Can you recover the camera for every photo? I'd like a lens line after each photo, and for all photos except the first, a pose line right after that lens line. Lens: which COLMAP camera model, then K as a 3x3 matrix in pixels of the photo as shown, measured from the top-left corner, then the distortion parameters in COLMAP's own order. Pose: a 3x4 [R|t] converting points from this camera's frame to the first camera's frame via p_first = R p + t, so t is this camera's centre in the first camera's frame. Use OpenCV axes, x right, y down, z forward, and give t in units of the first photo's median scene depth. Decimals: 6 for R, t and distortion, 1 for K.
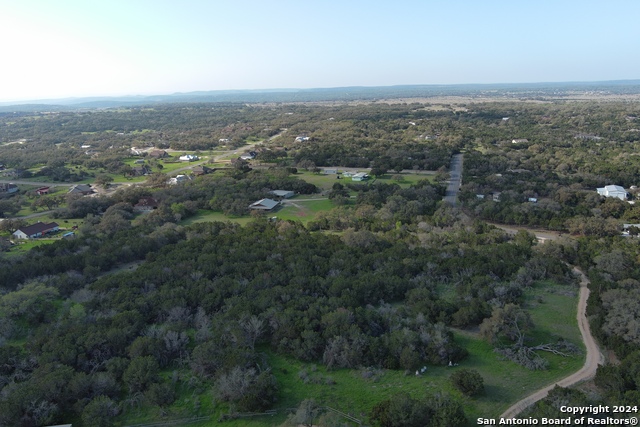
lens RADIAL K [[494.0, 0, 320.0], [0, 494.0, 213.5], [0, 0, 1]] dist [0.008689, -0.011068]
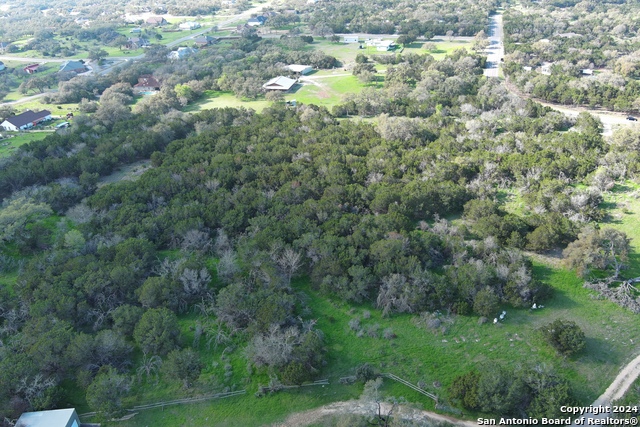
lens RADIAL K [[494.0, 0, 320.0], [0, 494.0, 213.5], [0, 0, 1]] dist [0.008689, -0.011068]
pose [[0.999697, -0.011154, -0.021923, -0.043676], [0.016473, 0.965479, 0.259960, -0.038257], [0.018267, -0.260242, 0.965371, 0.161124]]
